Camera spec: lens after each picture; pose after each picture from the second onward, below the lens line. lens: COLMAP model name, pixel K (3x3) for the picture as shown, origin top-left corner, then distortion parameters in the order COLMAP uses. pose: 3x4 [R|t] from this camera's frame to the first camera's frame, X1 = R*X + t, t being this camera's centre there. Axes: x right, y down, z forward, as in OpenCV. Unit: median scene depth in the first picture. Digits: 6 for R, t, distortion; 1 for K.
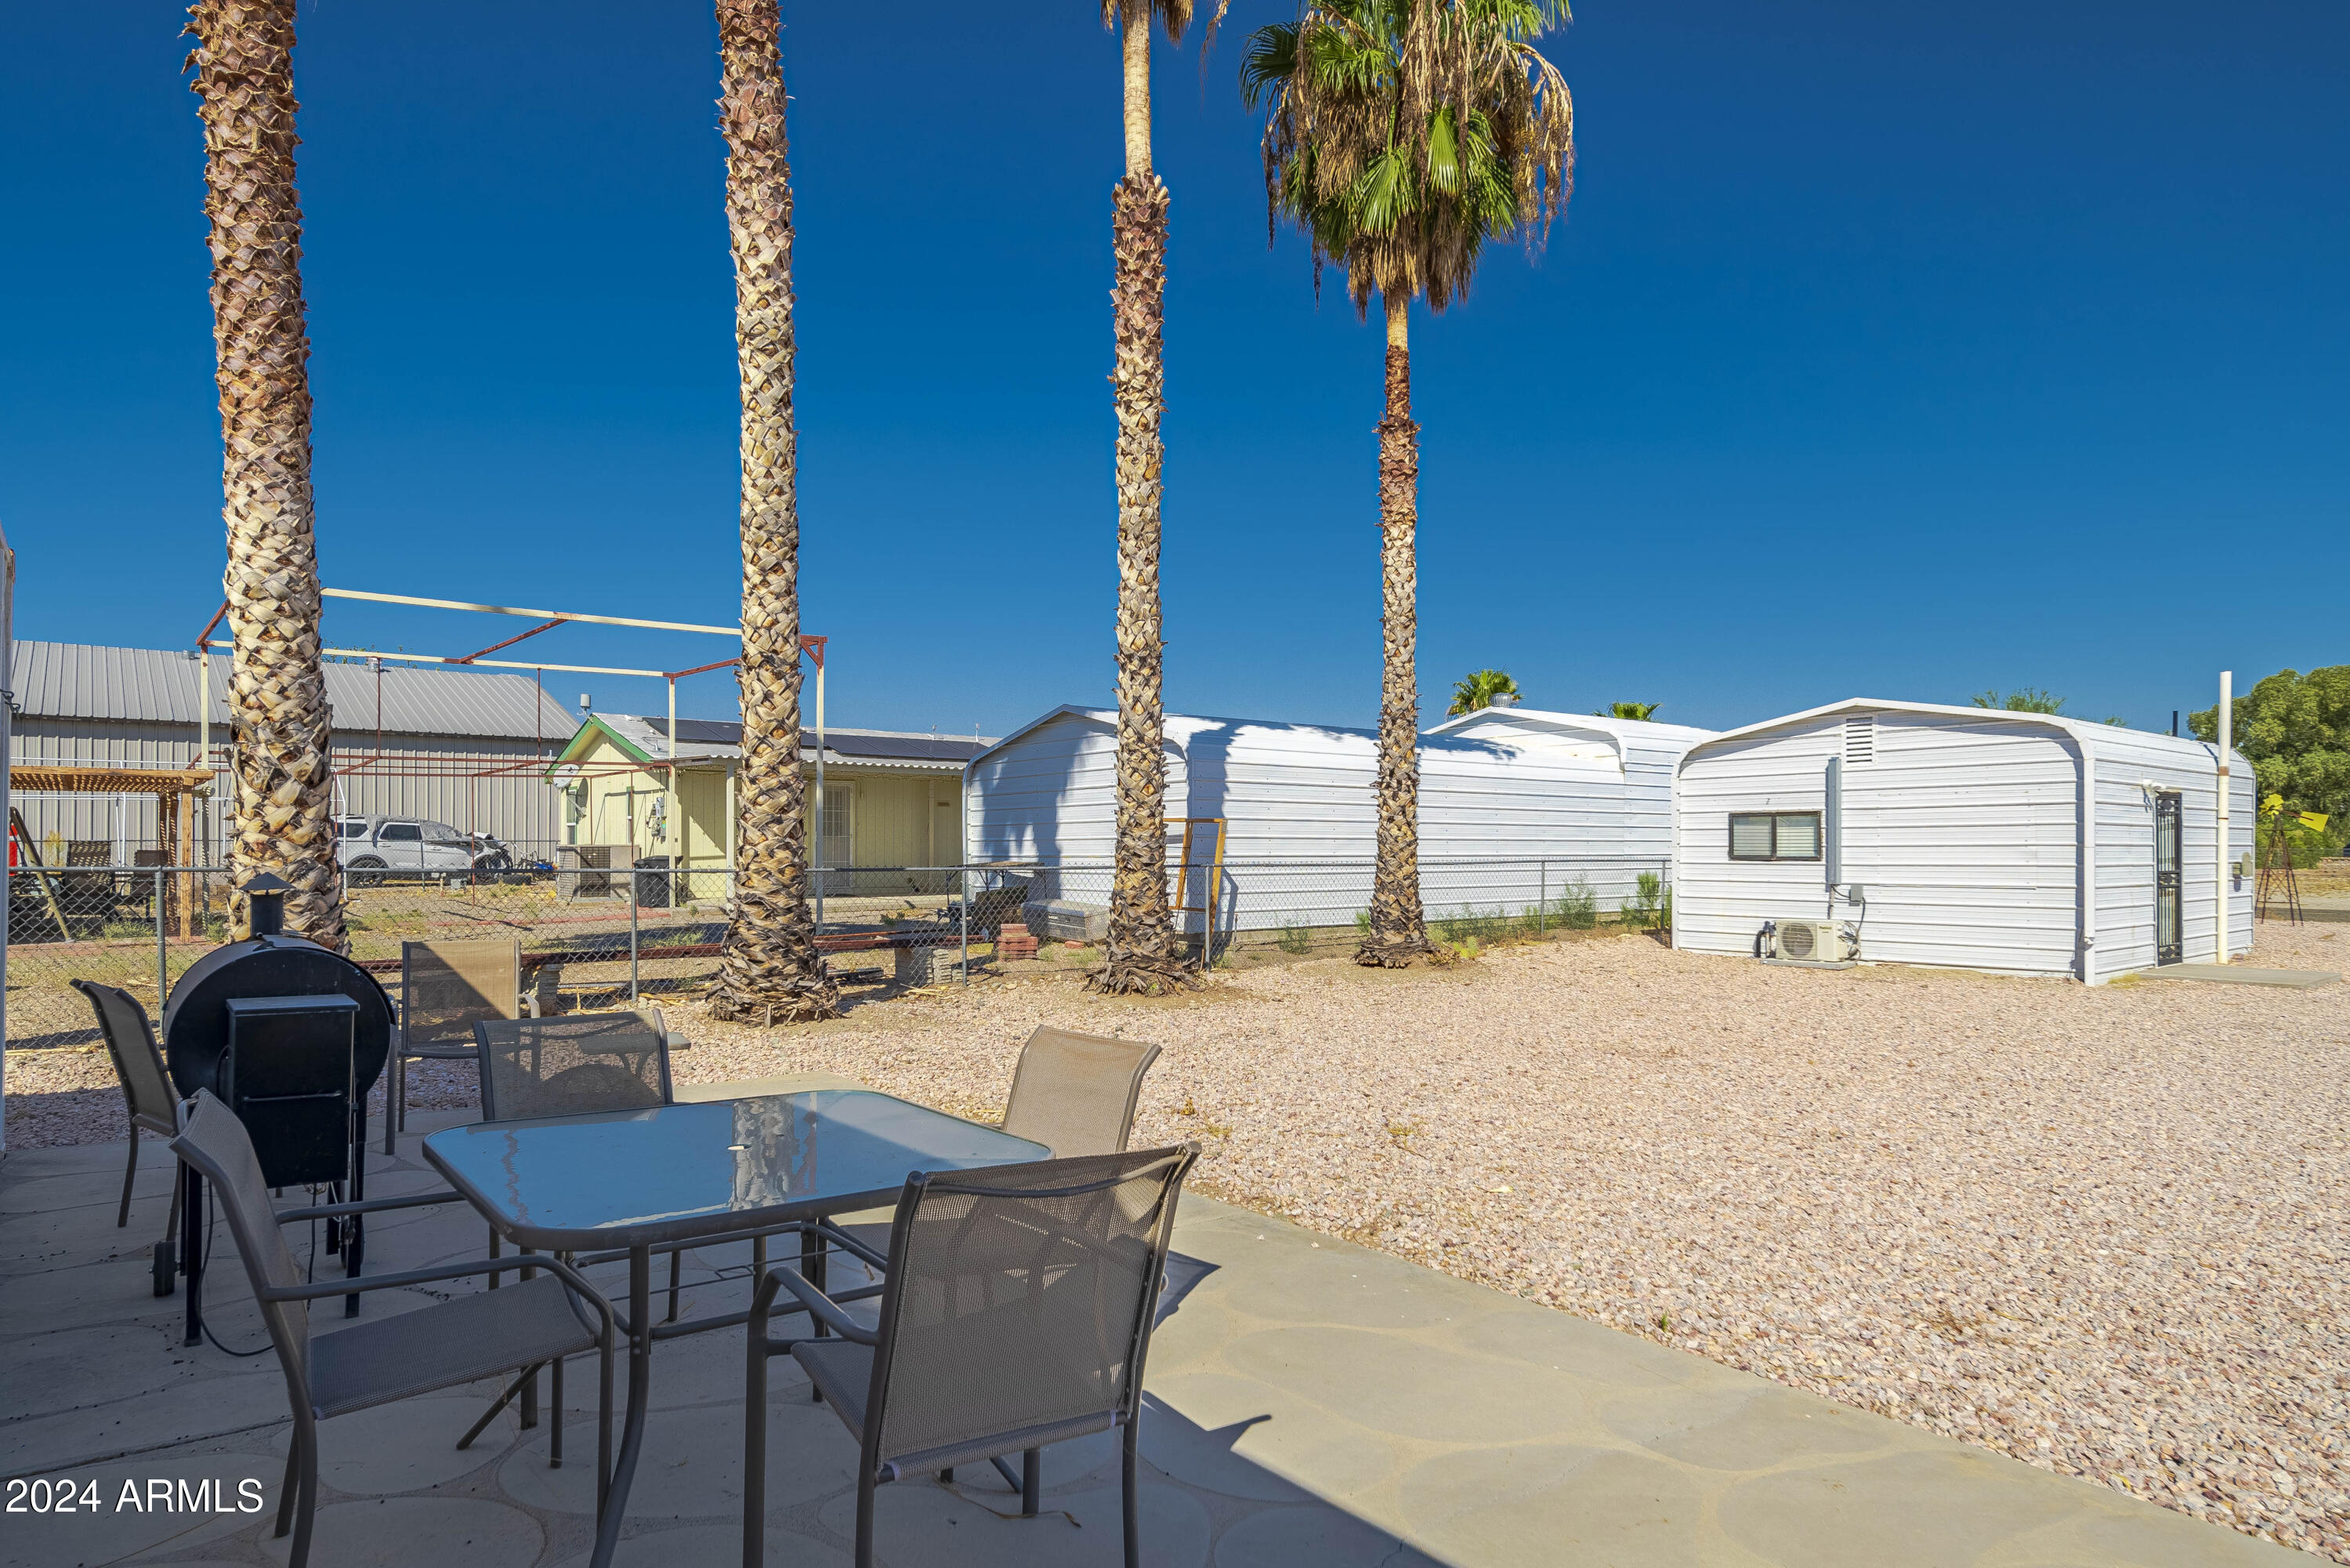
lens RADIAL K [[1302.7, 0, 1176.7], [0, 1302.7, 845.6], [0, 0, 1]] dist [-0.001856, -0.000791]
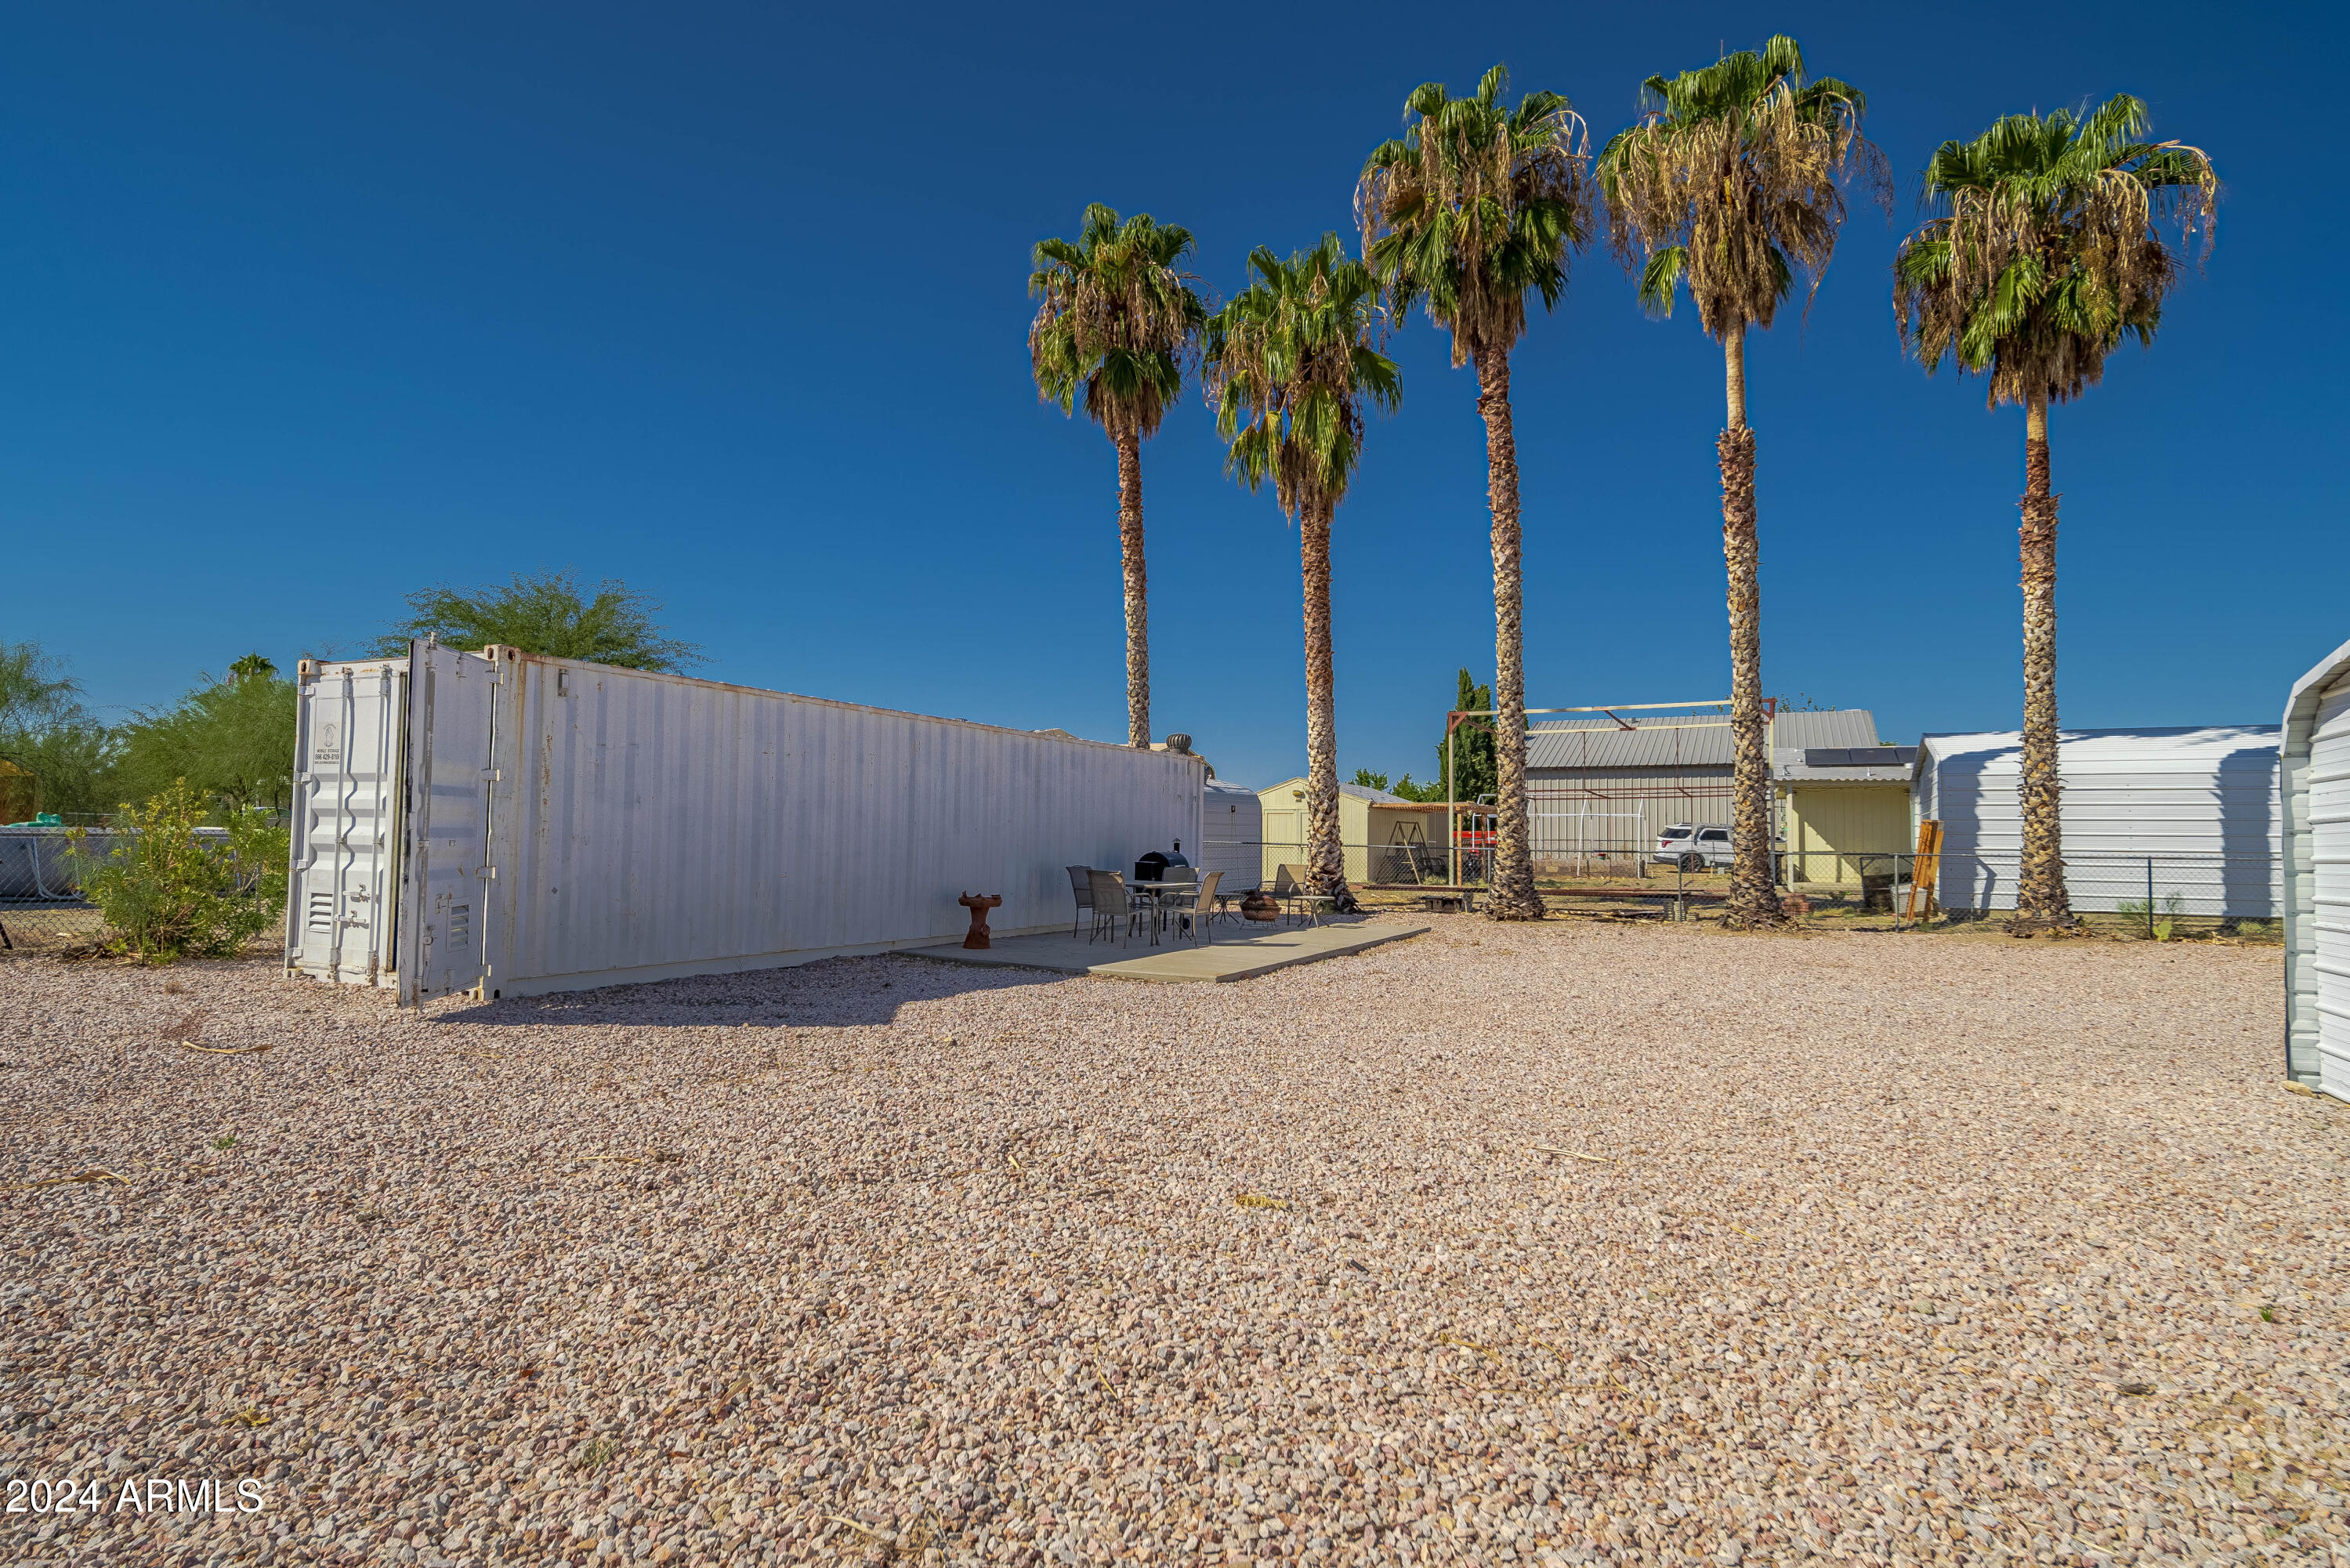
lens RADIAL K [[1275.1, 0, 1175.0], [0, 1275.1, 784.0], [0, 0, 1]] dist [0.003028, 0.000311]
pose [[0.441238, -0.038646, -0.896558, 0.918618], [-0.008941, 0.998833, -0.047455, 0.012593], [0.897346, 0.028955, 0.440377, -0.274446]]
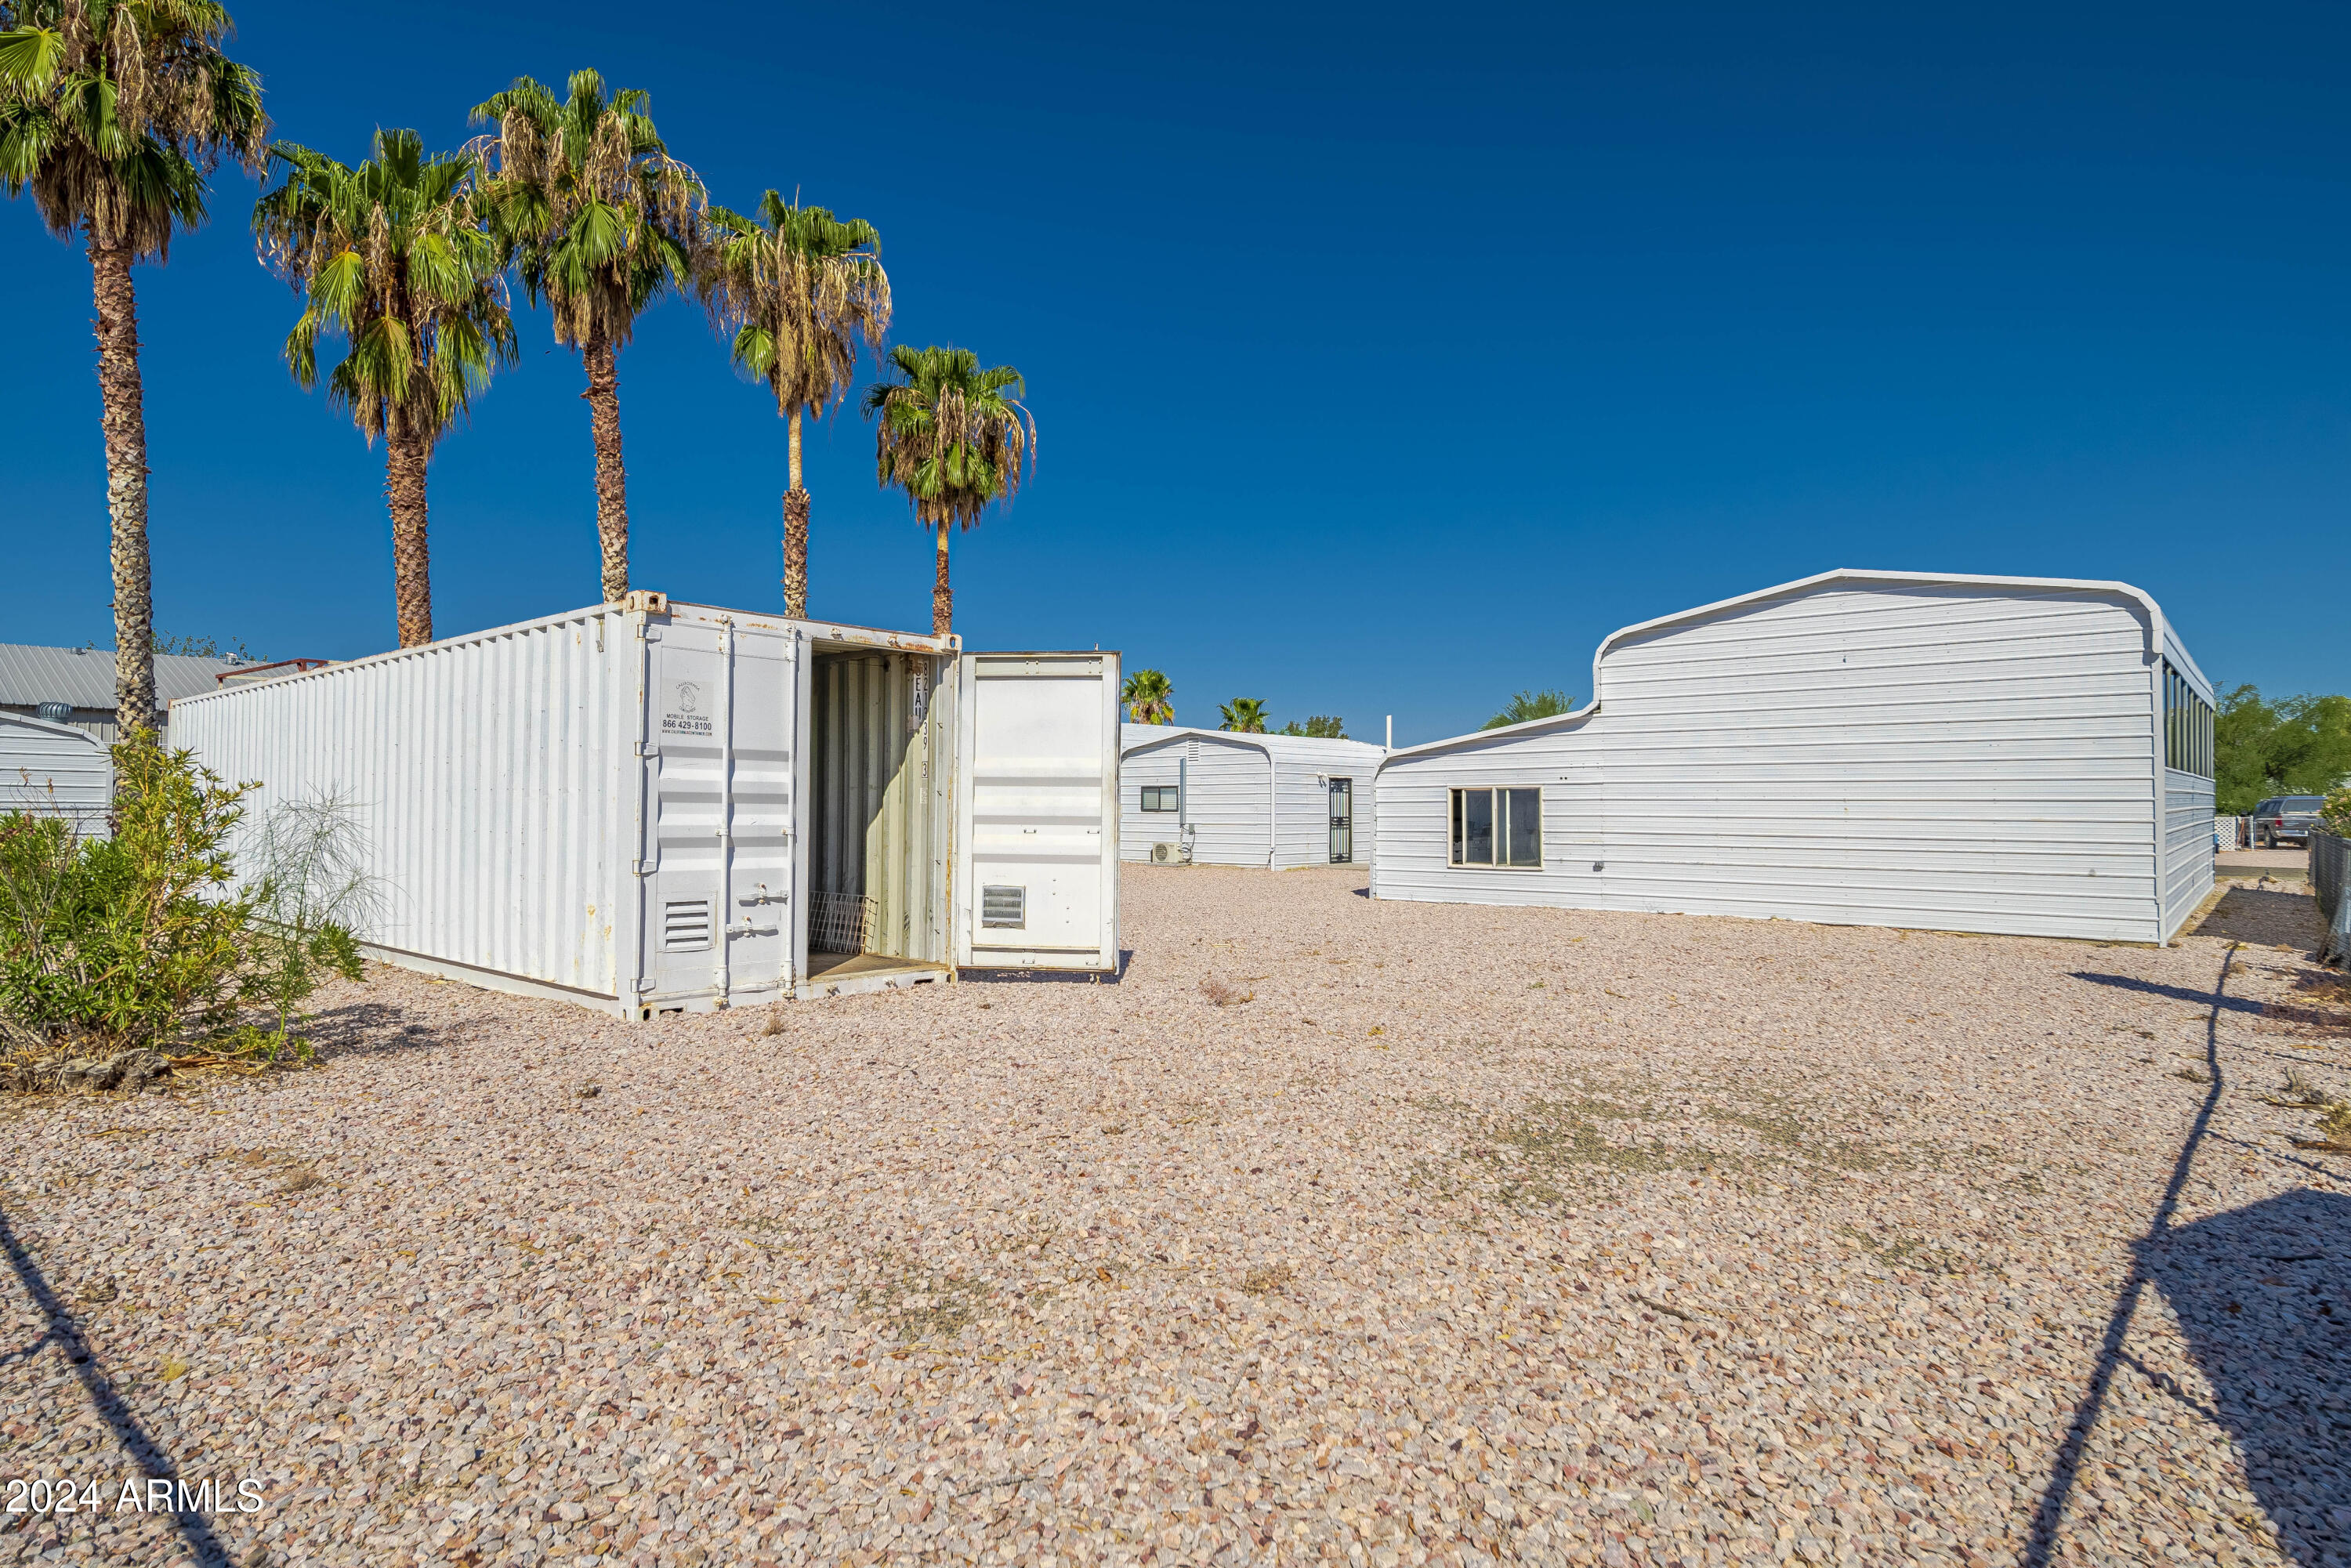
lens RADIAL K [[1248.0, 0, 1175.5], [0, 1248.0, 784.0], [0, 0, 1]] dist [0.001473, 0.000315]
pose [[0.984201, 0.004731, 0.176992, 0.190267], [-0.001792, 0.999858, -0.016763, 0.002003], [-0.177046, 0.016181, 0.984069, -0.946299]]
